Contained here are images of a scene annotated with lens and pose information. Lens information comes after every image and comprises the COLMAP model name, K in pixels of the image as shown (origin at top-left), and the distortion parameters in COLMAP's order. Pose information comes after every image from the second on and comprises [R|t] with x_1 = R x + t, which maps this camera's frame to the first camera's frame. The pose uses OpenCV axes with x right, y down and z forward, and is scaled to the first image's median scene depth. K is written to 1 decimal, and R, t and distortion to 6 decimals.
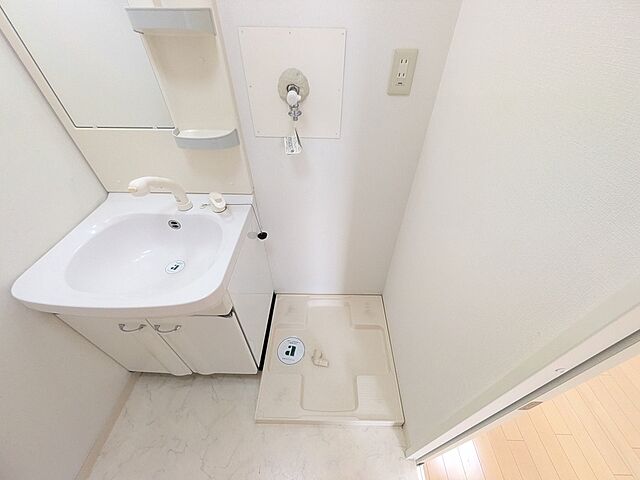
lens RADIAL K [[255.0, 0, 320.5], [0, 255.0, 237.7], [0, 0, 1]] dist [0.002363, -0.000125]
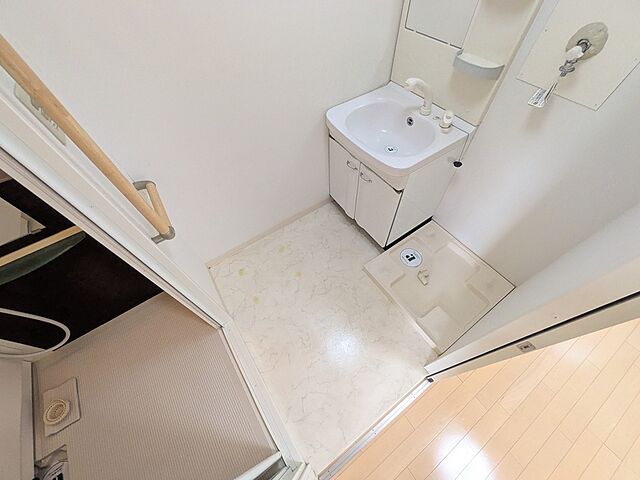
lens RADIAL K [[255.0, 0, 320.5], [0, 255.0, 237.7], [0, 0, 1]] dist [0.002363, -0.000125]
pose [[0.579098, 0.660554, -0.477822, 0.226886], [-0.519688, 0.750681, 0.407924, 0.110654], [0.628148, 0.012090, 0.778000, -0.377159]]
